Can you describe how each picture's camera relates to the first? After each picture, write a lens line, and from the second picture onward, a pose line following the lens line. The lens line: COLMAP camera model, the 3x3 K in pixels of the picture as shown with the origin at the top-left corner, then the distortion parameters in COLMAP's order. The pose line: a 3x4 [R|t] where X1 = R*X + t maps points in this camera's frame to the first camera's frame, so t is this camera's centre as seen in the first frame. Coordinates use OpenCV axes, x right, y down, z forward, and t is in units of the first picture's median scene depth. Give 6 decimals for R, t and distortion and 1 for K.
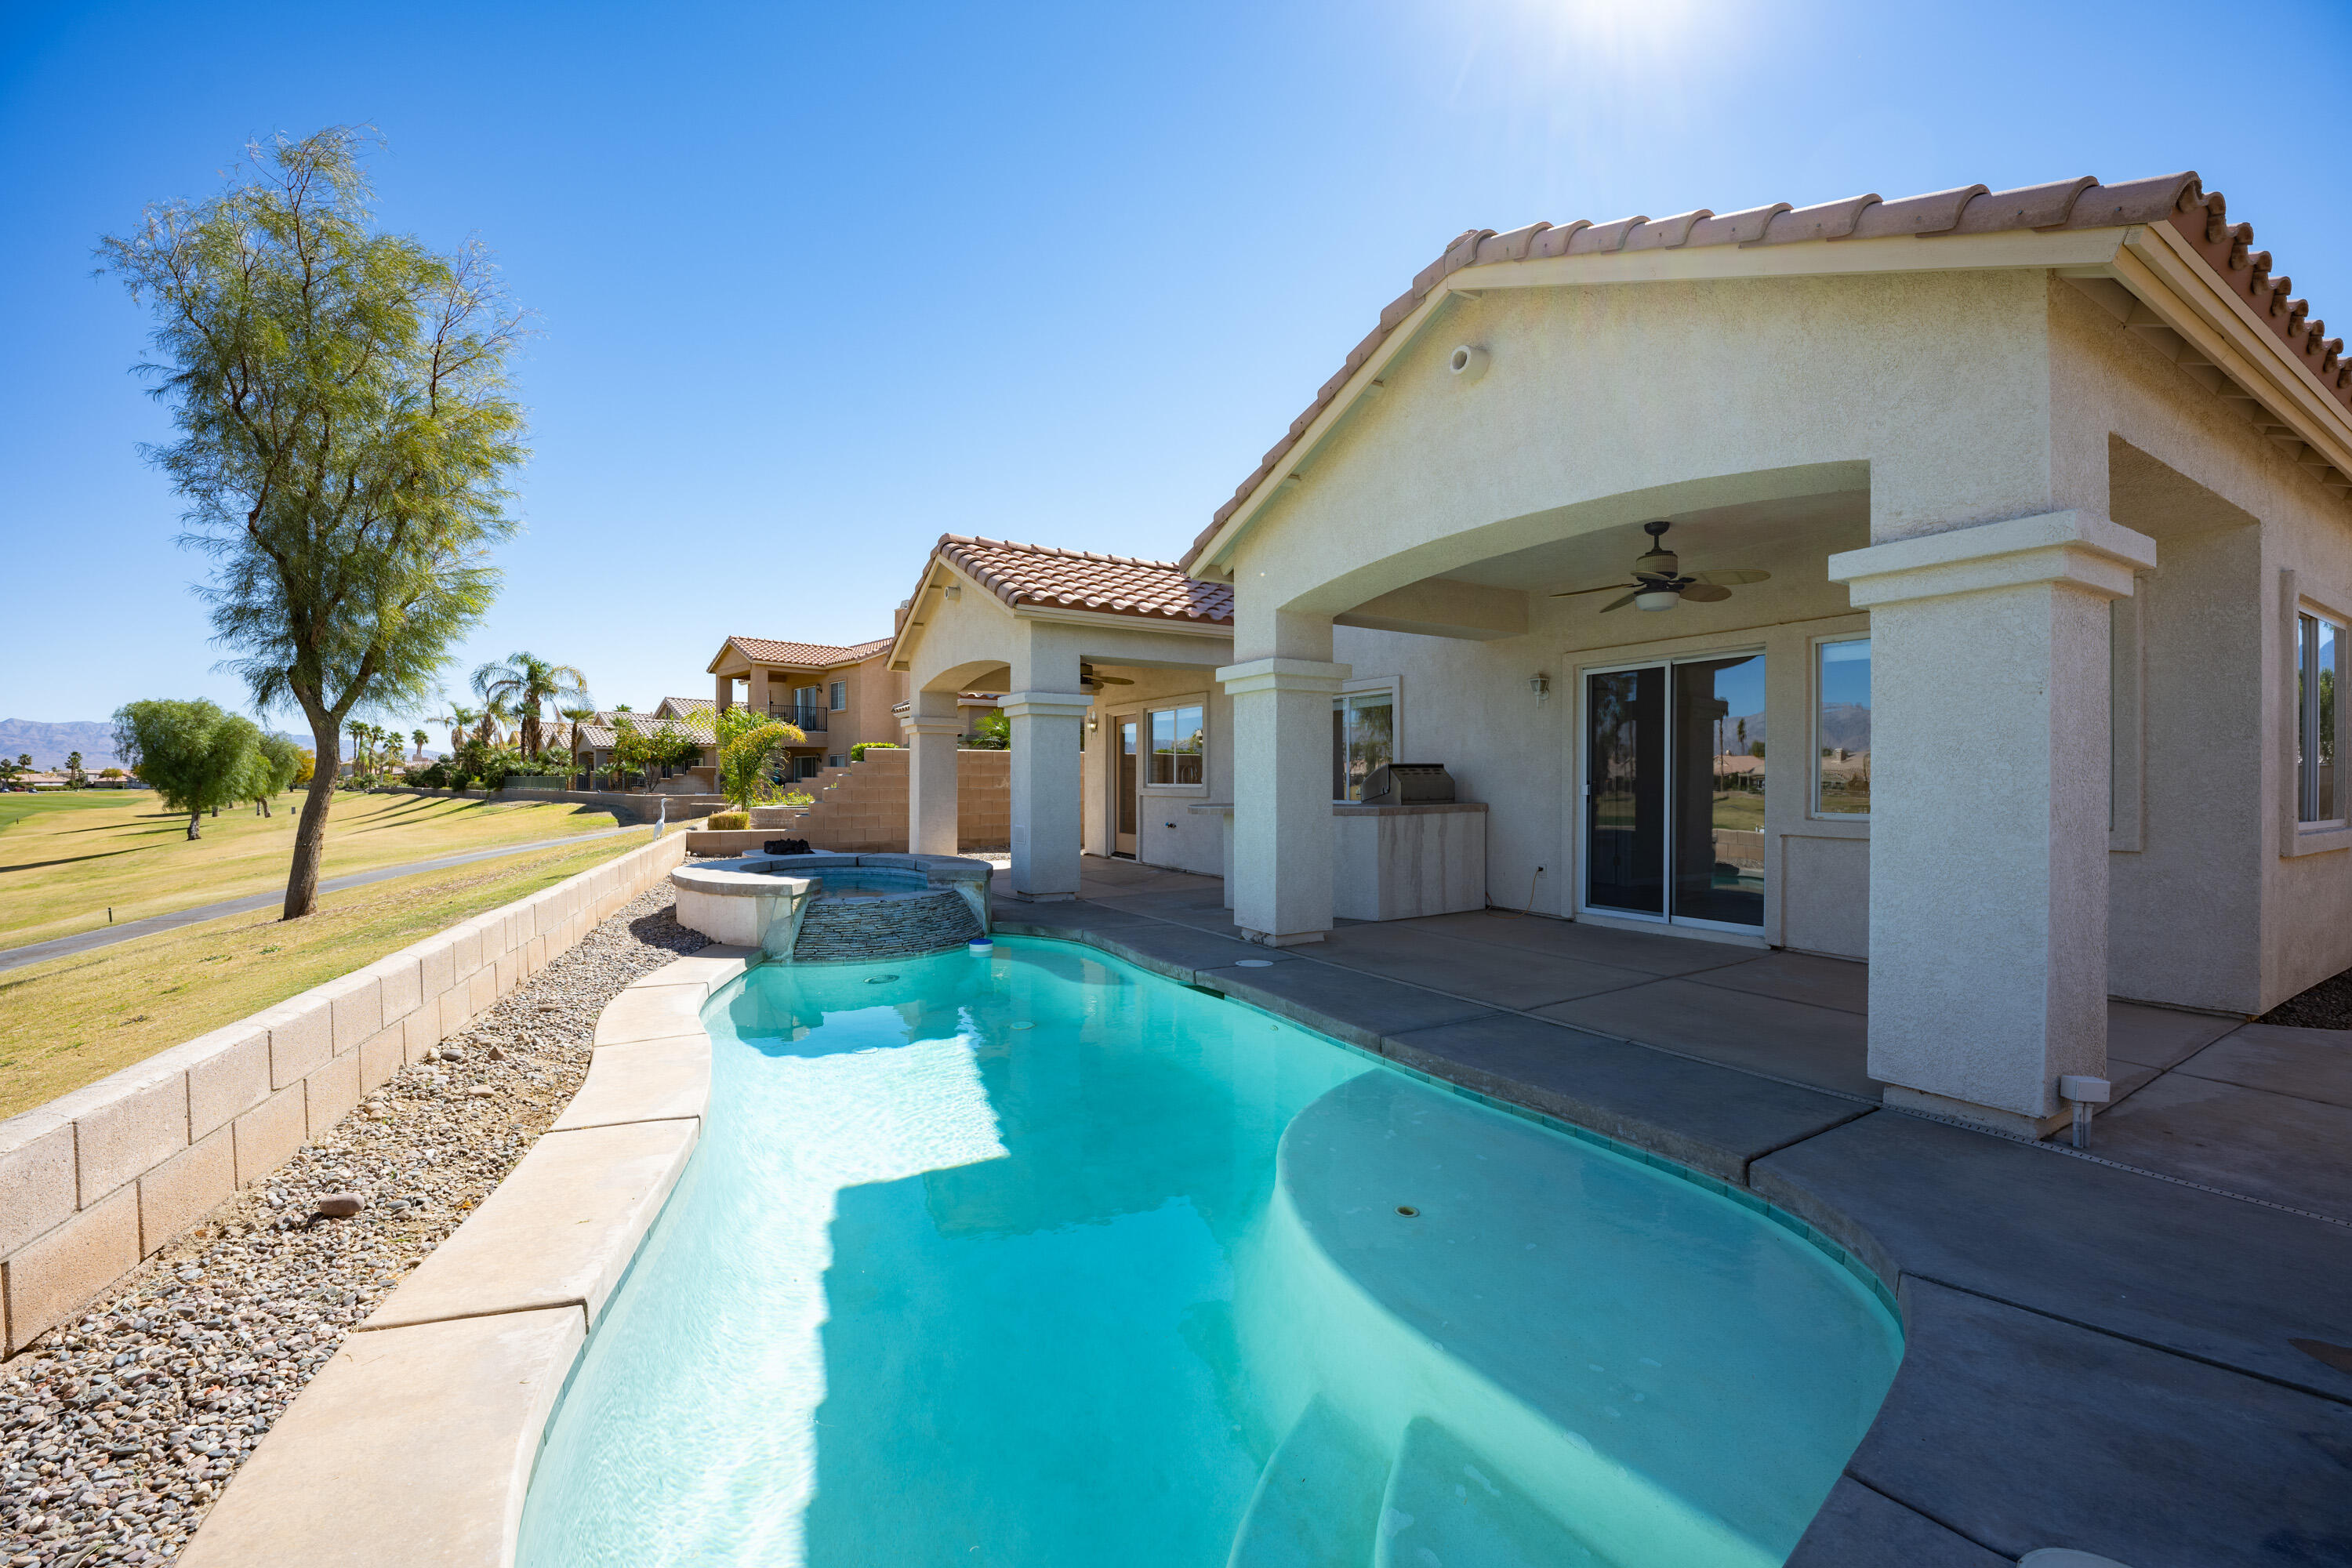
lens RADIAL K [[943.0, 0, 1167.1], [0, 943.0, 783.8], [0, 0, 1]] dist [-0.023960, 0.000483]
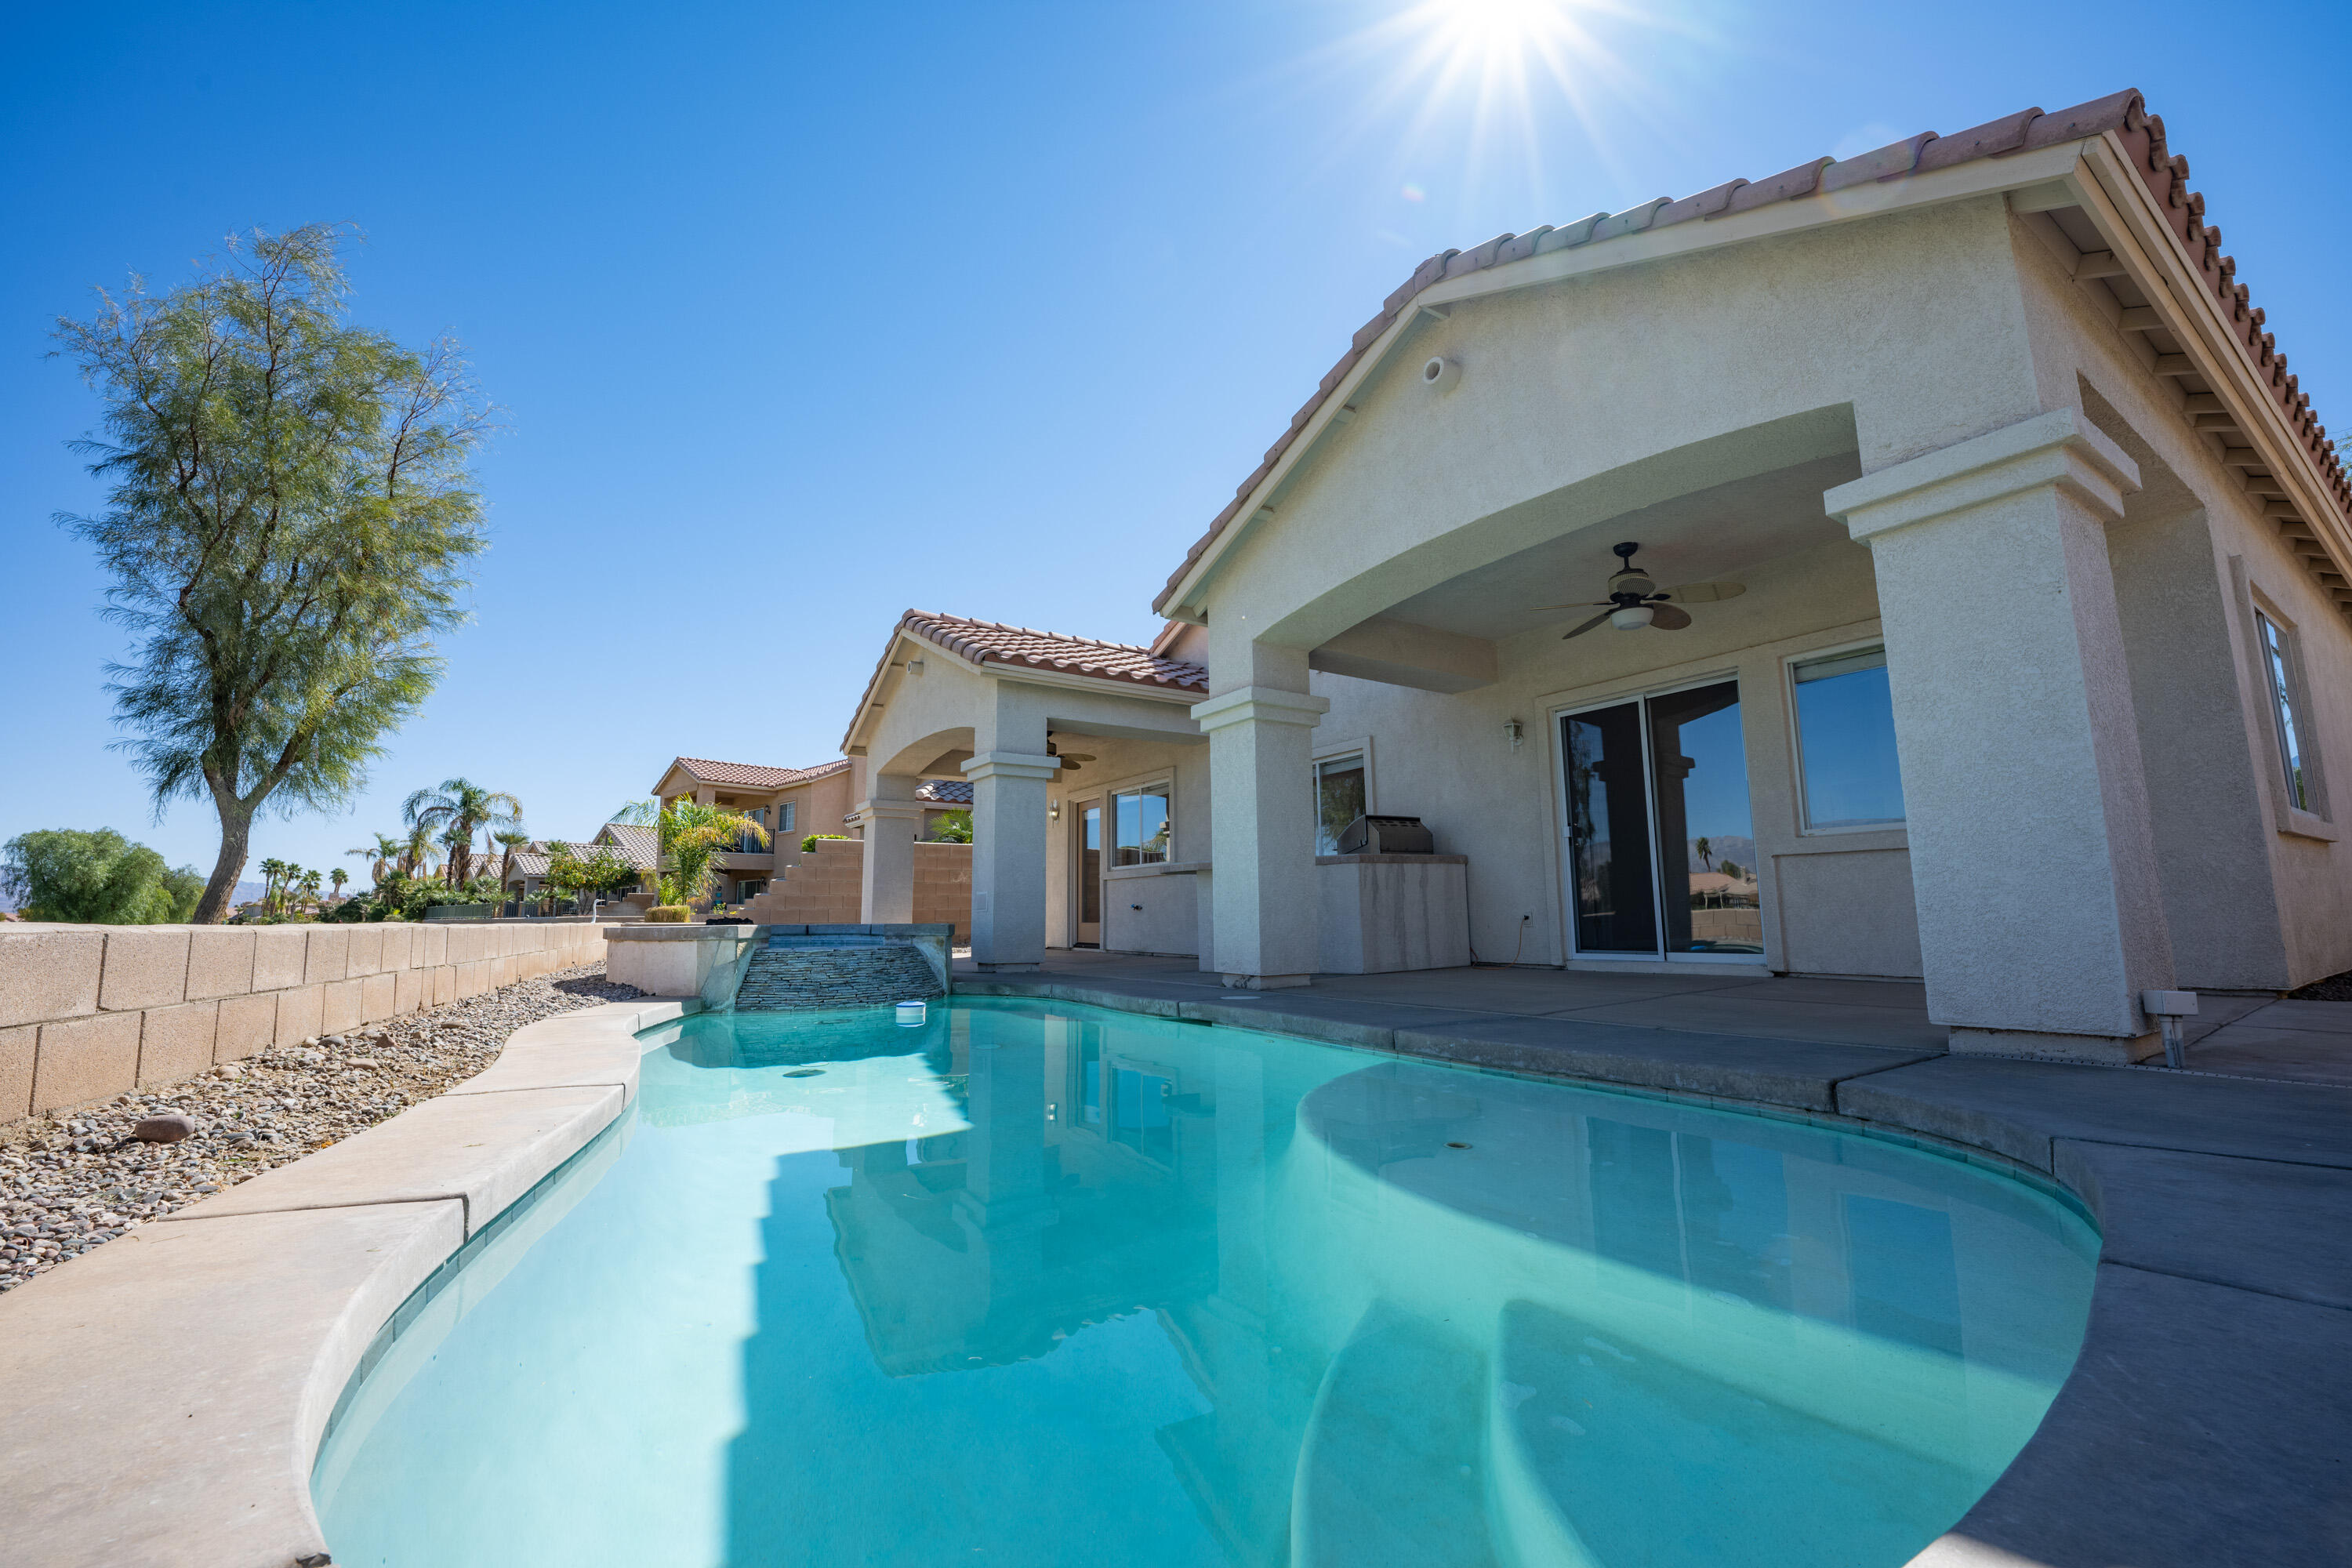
lens RADIAL K [[943.0, 0, 1167.1], [0, 943.0, 783.8], [0, 0, 1]] dist [-0.023960, 0.000483]
pose [[0.998677, -0.004530, 0.051215, -0.021336], [0.011979, 0.989199, -0.146089, 0.091258], [-0.050000, 0.146509, 0.987945, 0.041274]]
